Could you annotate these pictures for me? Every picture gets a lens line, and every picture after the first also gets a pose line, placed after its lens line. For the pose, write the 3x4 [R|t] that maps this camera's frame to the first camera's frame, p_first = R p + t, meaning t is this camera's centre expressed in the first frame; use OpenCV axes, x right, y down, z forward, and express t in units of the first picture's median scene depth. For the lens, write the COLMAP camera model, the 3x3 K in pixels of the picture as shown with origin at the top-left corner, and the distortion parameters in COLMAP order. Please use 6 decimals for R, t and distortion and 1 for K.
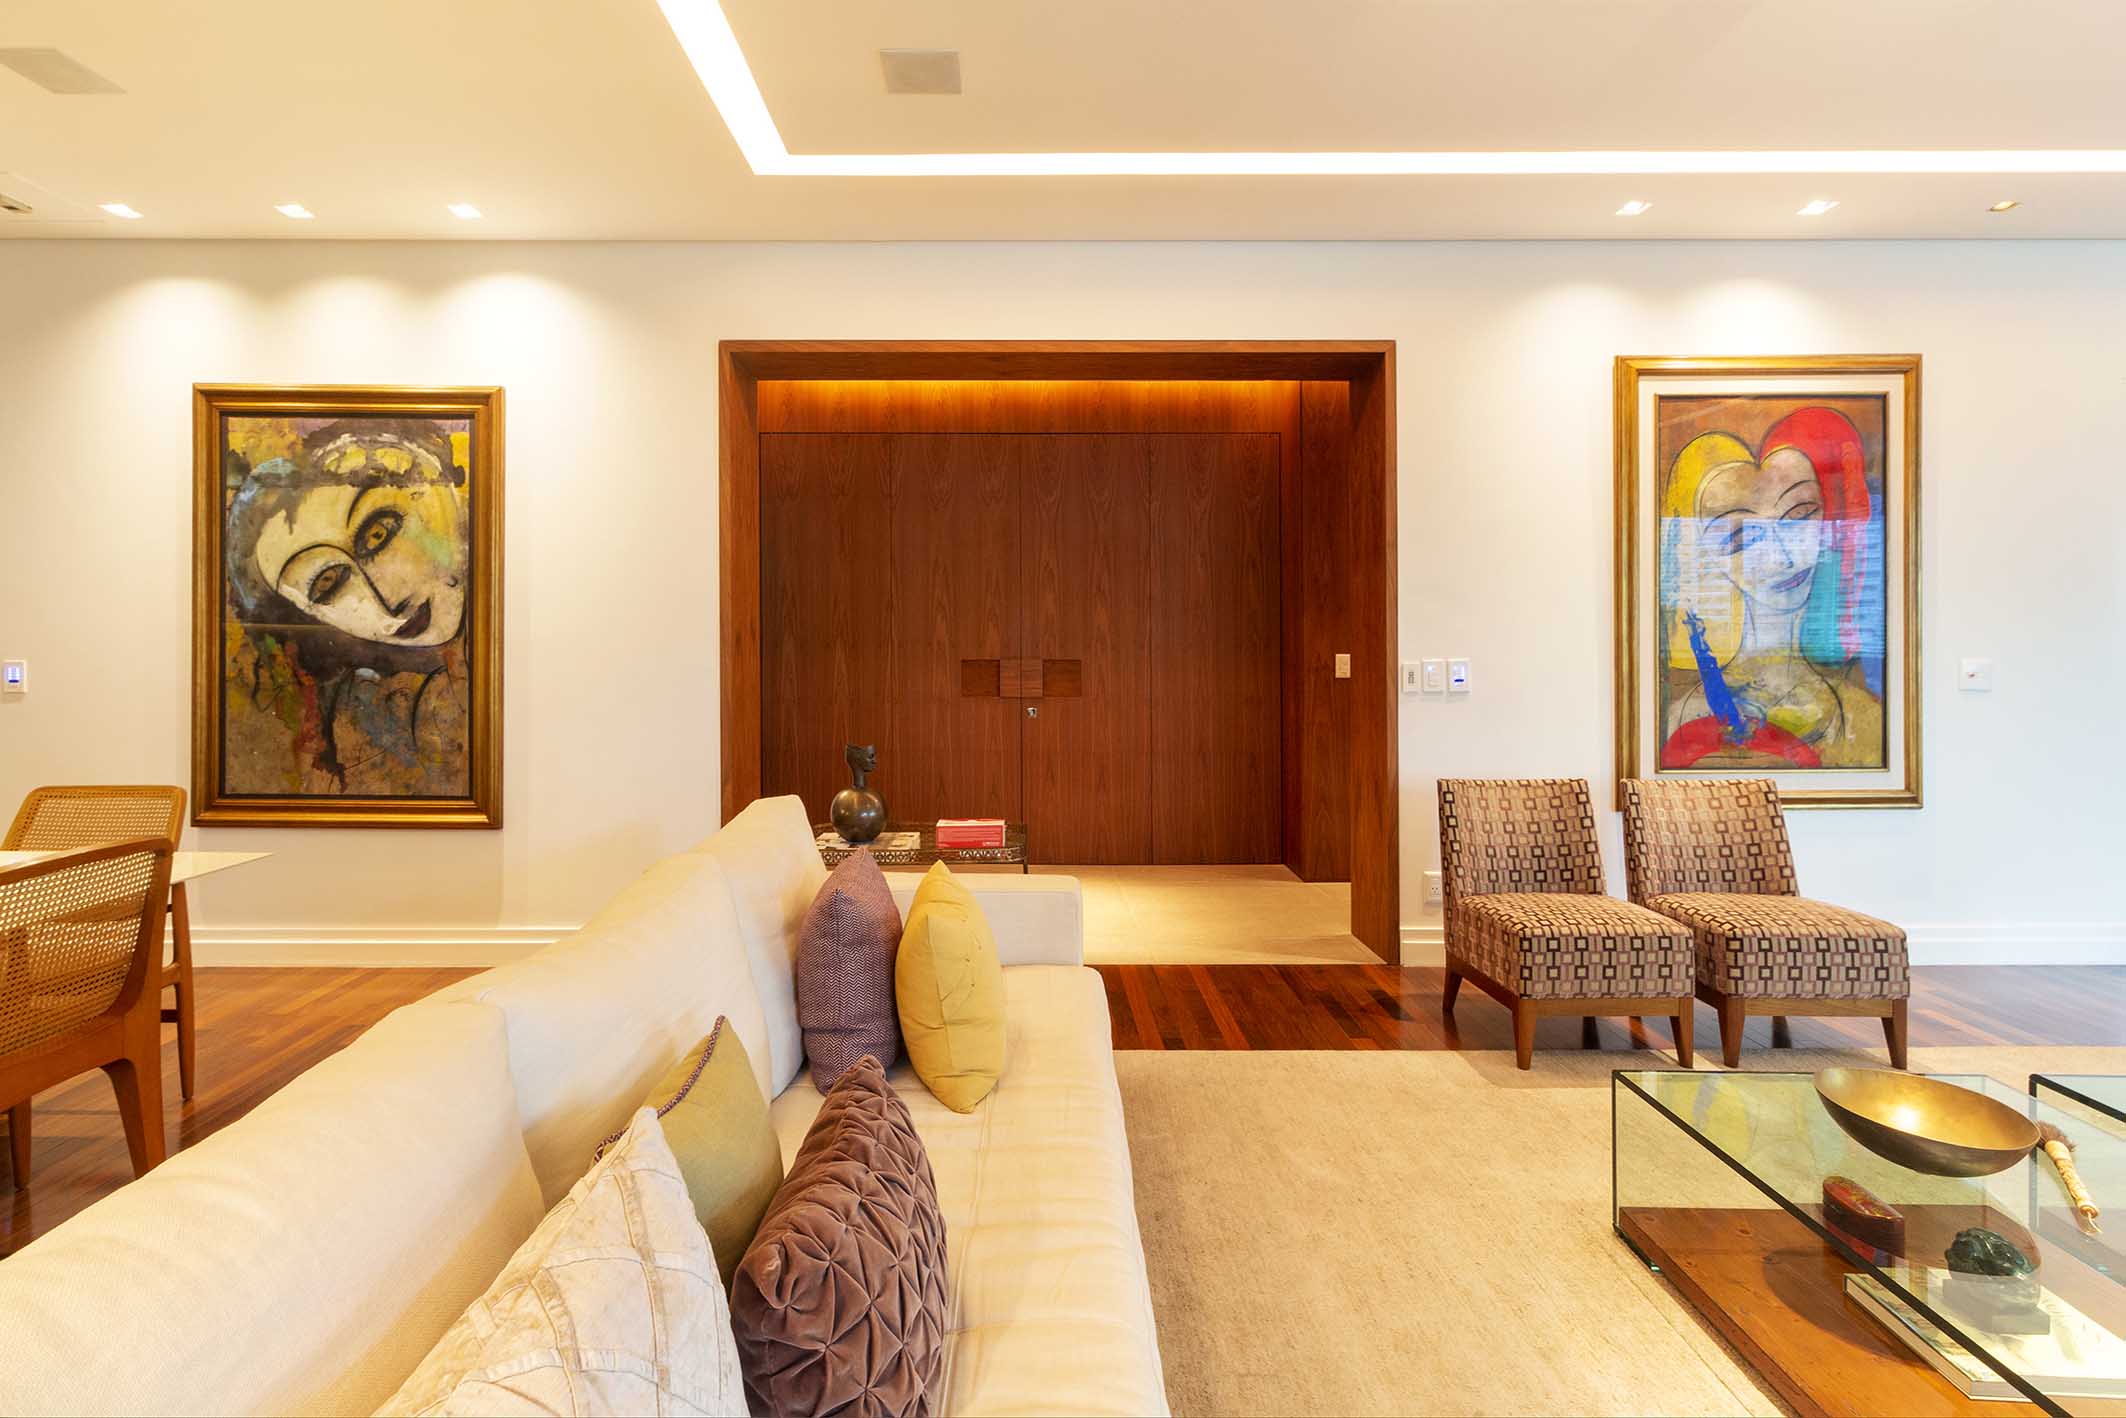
lens RADIAL K [[1021.2, 0, 926.4], [0, 1021.2, 647.5], [0, 0, 1]] dist [0.000592, -0.000141]
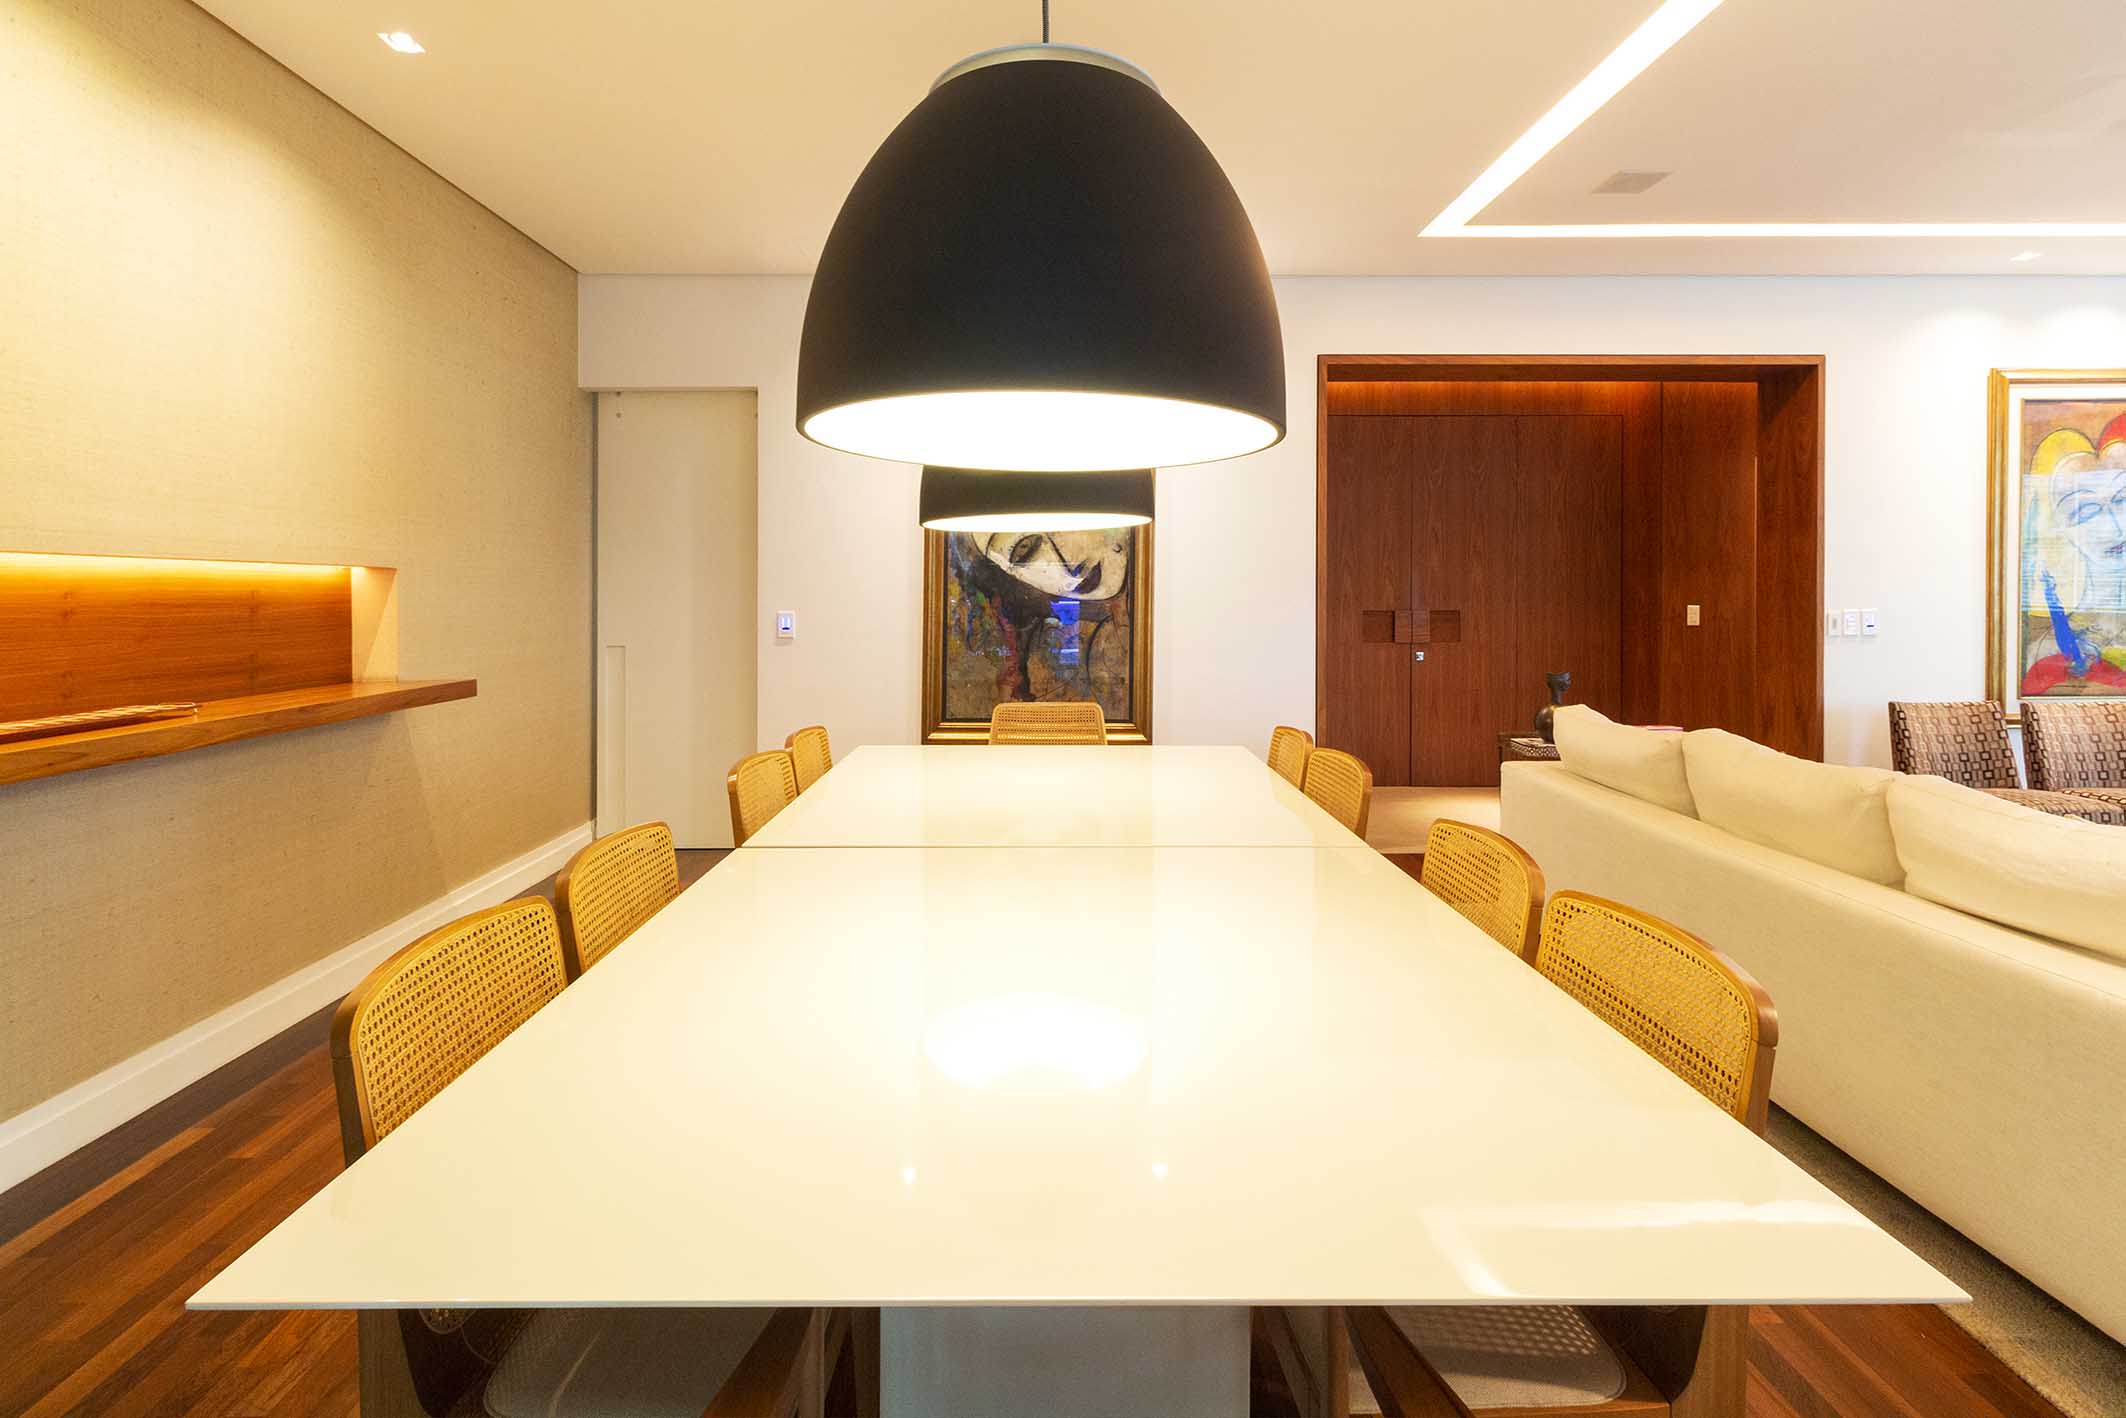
lens RADIAL K [[1022.7, 0, 1061.5], [0, 1022.7, 612.8], [0, 0, 1]] dist [-0.001018, 0.000110]
pose [[0.999457, -0.001811, 0.032896, -0.507231], [0.001395, 0.999919, 0.012683, -0.001343], [-0.032916, -0.012630, 0.999378, -0.221205]]
